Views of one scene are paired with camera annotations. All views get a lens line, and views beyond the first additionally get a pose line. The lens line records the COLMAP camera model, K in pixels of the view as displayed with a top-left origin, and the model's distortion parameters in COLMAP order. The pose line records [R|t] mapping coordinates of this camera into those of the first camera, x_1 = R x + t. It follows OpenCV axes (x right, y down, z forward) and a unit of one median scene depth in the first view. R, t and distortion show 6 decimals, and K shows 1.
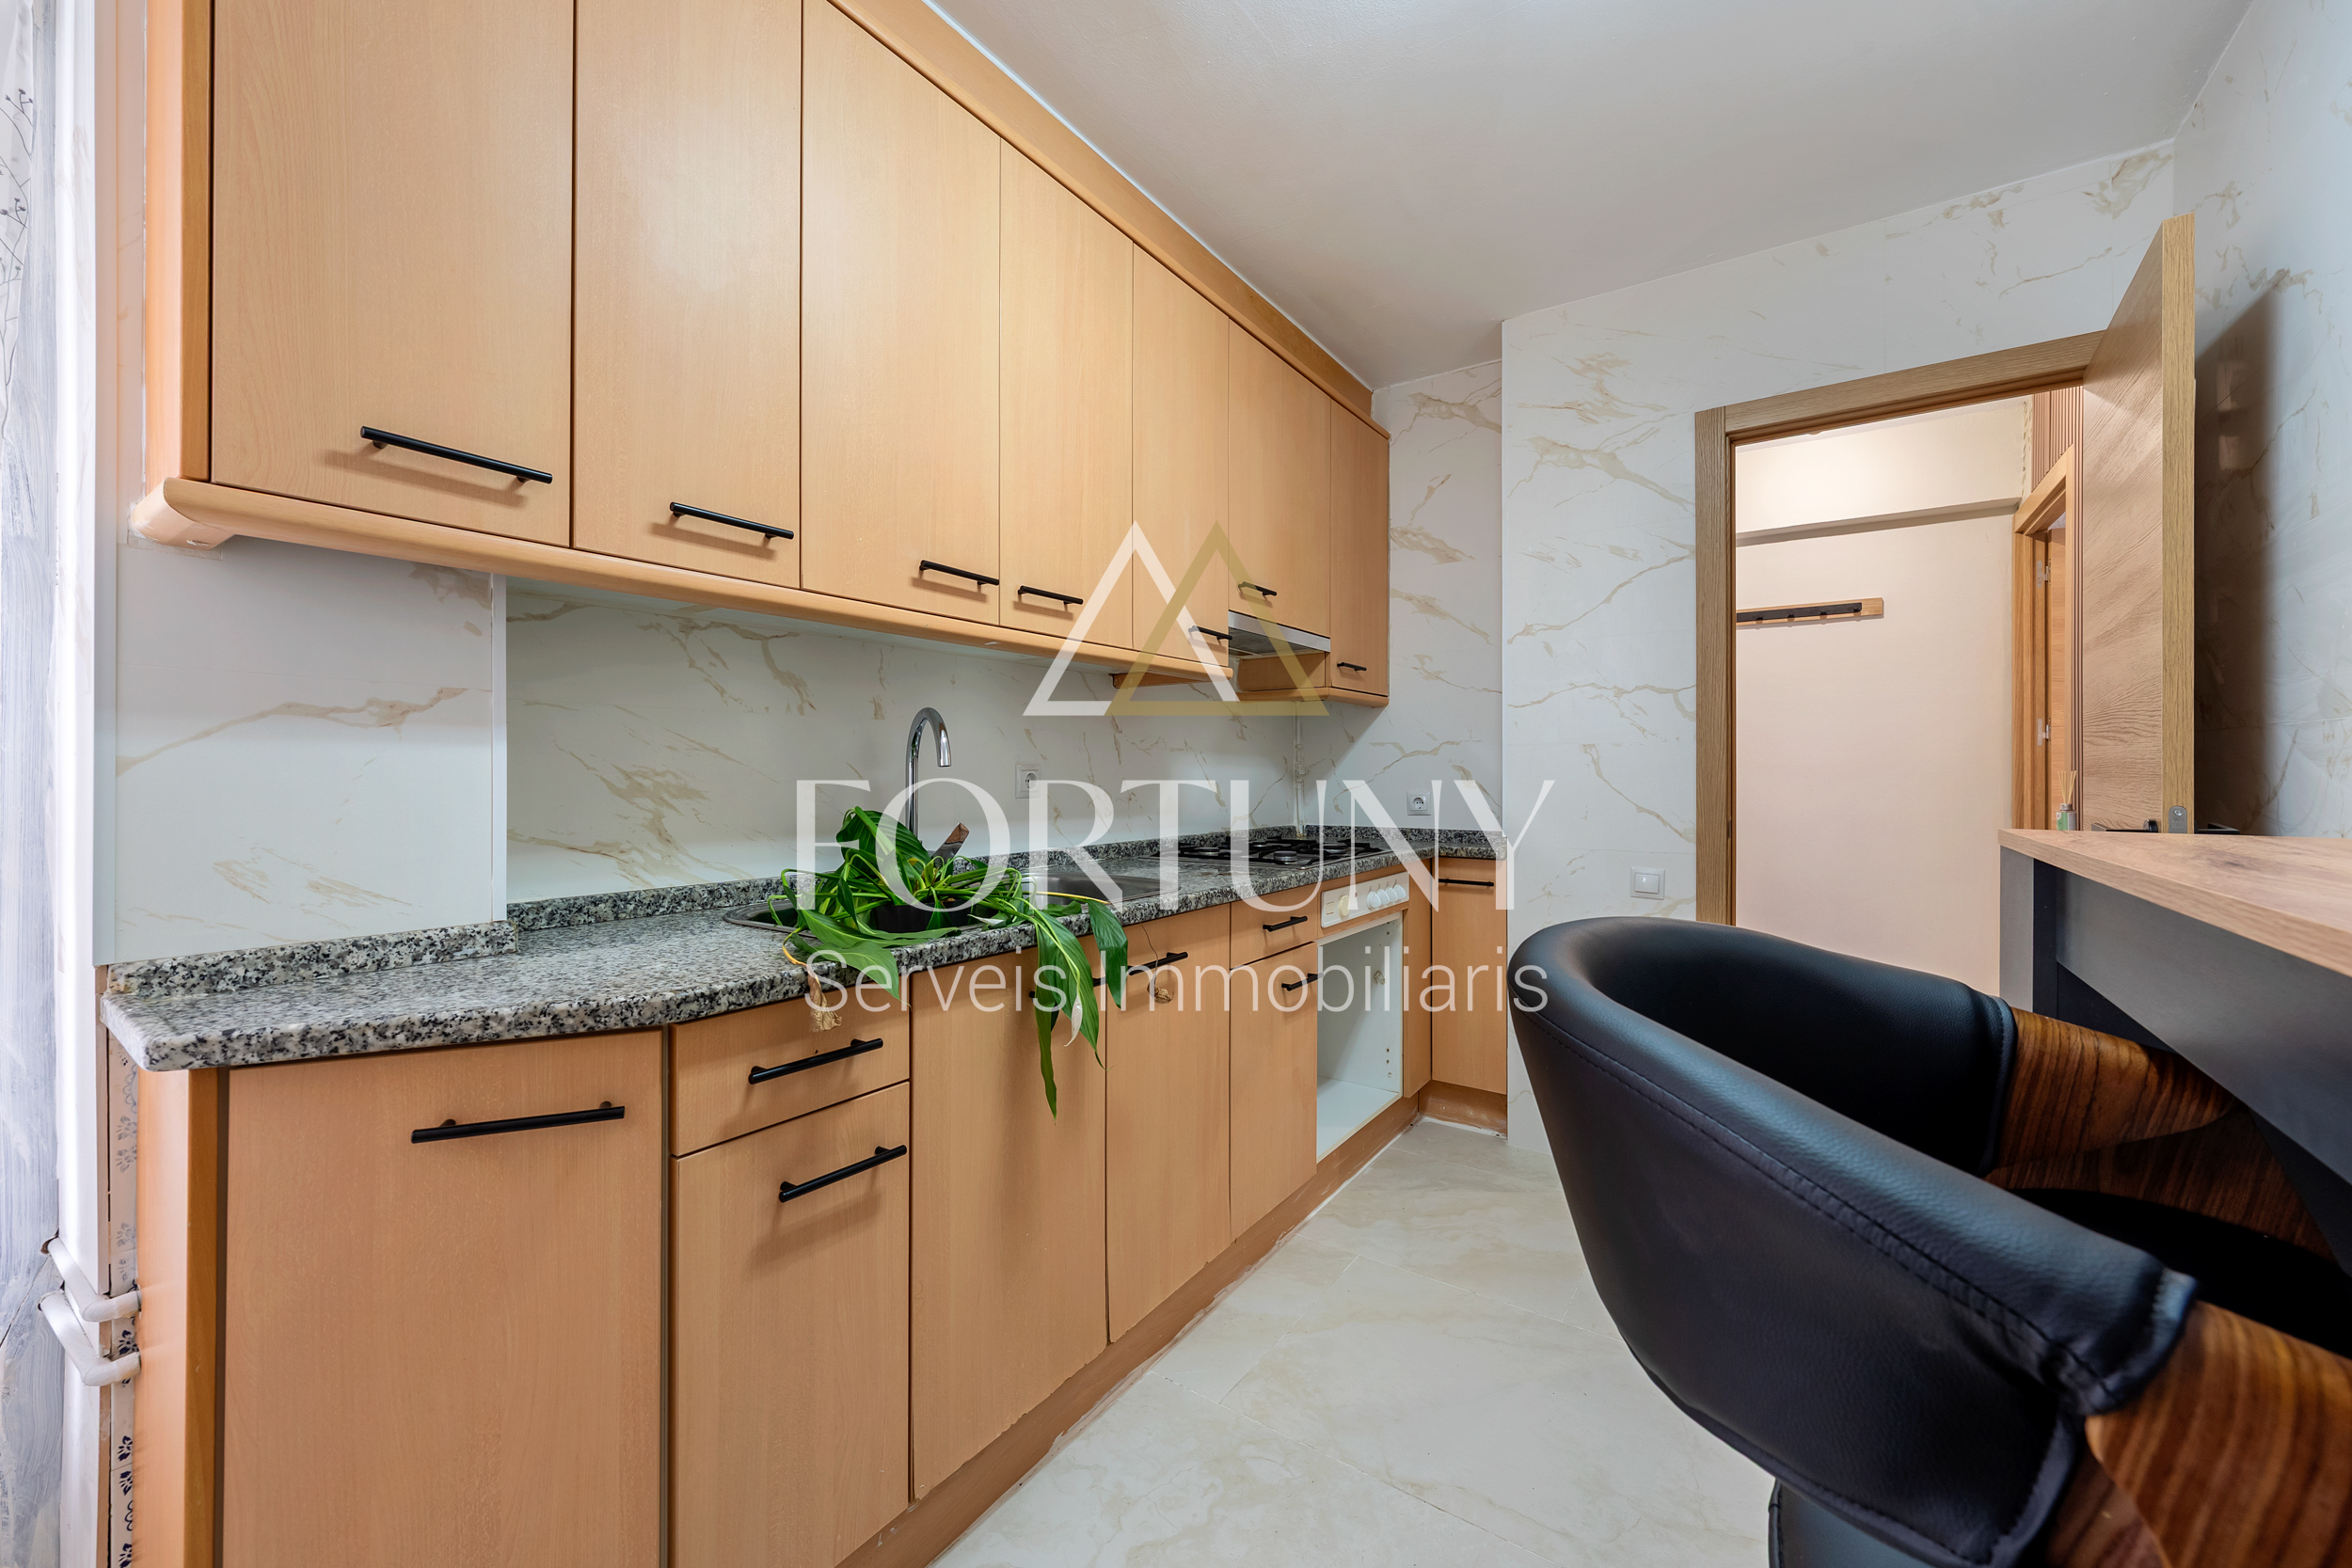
lens RADIAL K [[910.3, 0, 1177.5], [0, 910.3, 776.4], [0, 0, 1]] dist [-0.001246, 0.000376]
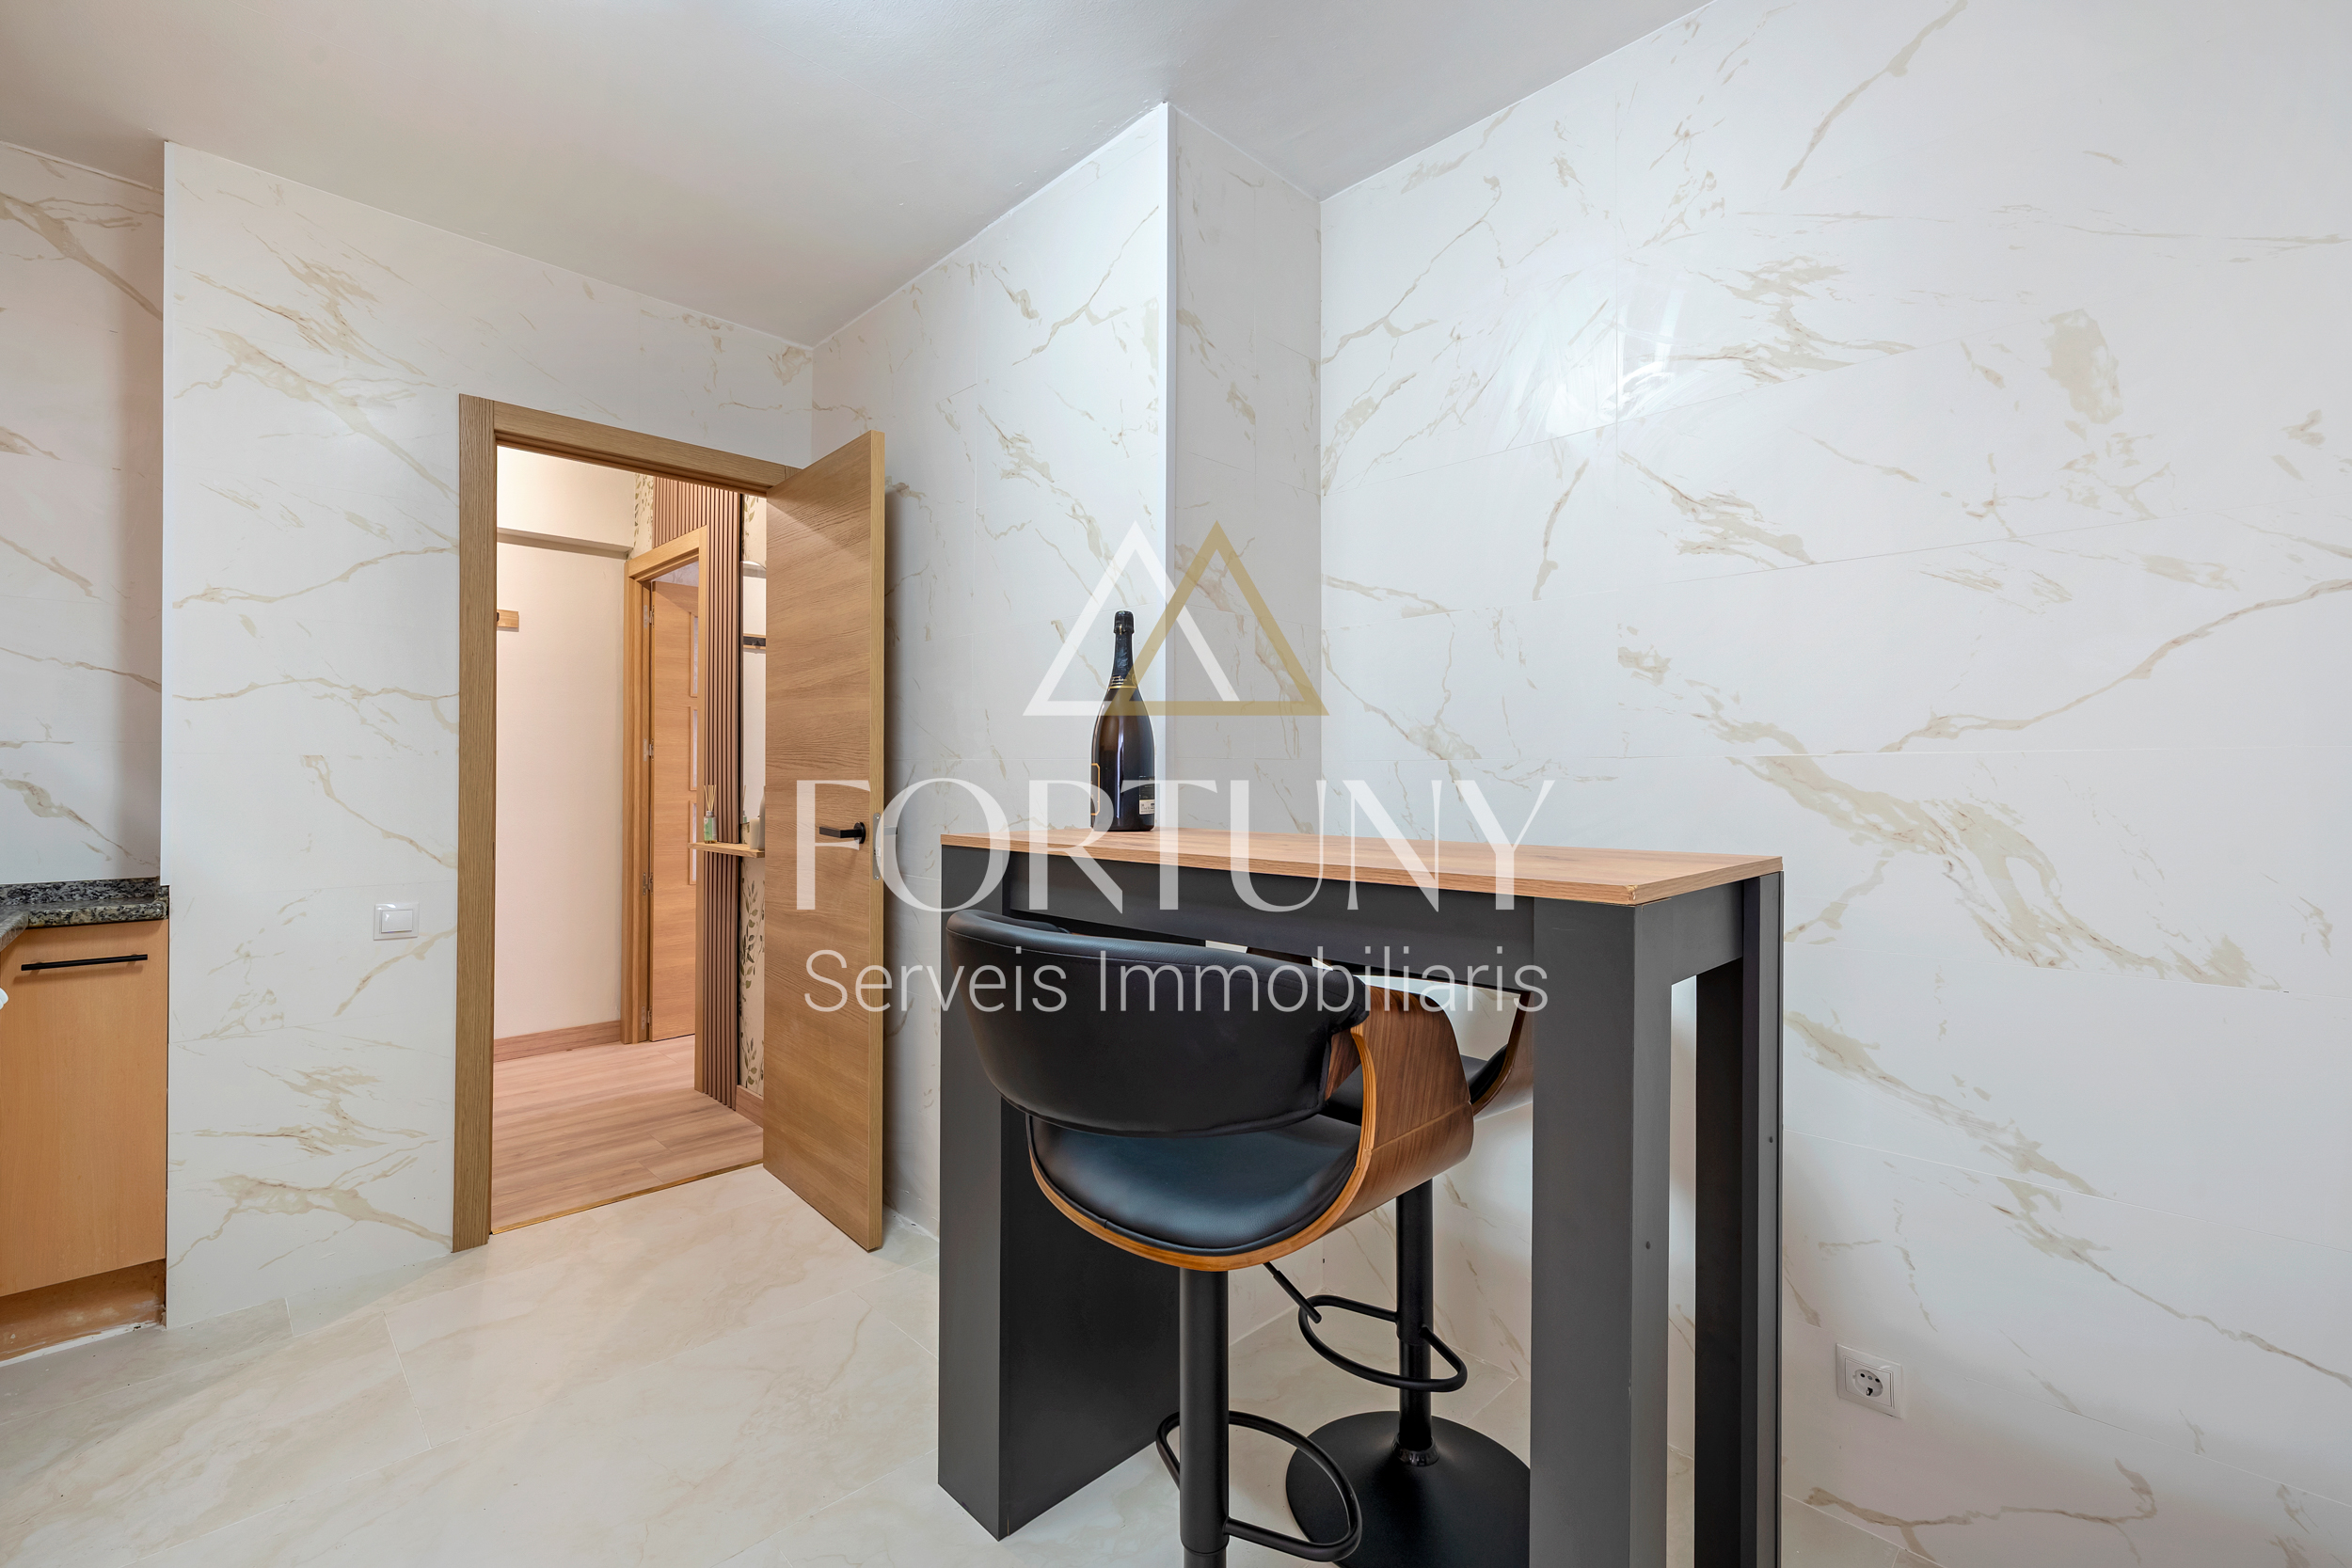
lens RADIAL K [[1012.2, 0, 1180.8], [0, 1012.2, 772.6], [0, 0, 1]] dist [0.001484, 0.000088]
pose [[0.172481, 0.004623, 0.985002, -0.297827], [0.001459, 0.999987, -0.004949, -0.016154], [-0.985012, 0.002290, 0.172472, 0.118778]]
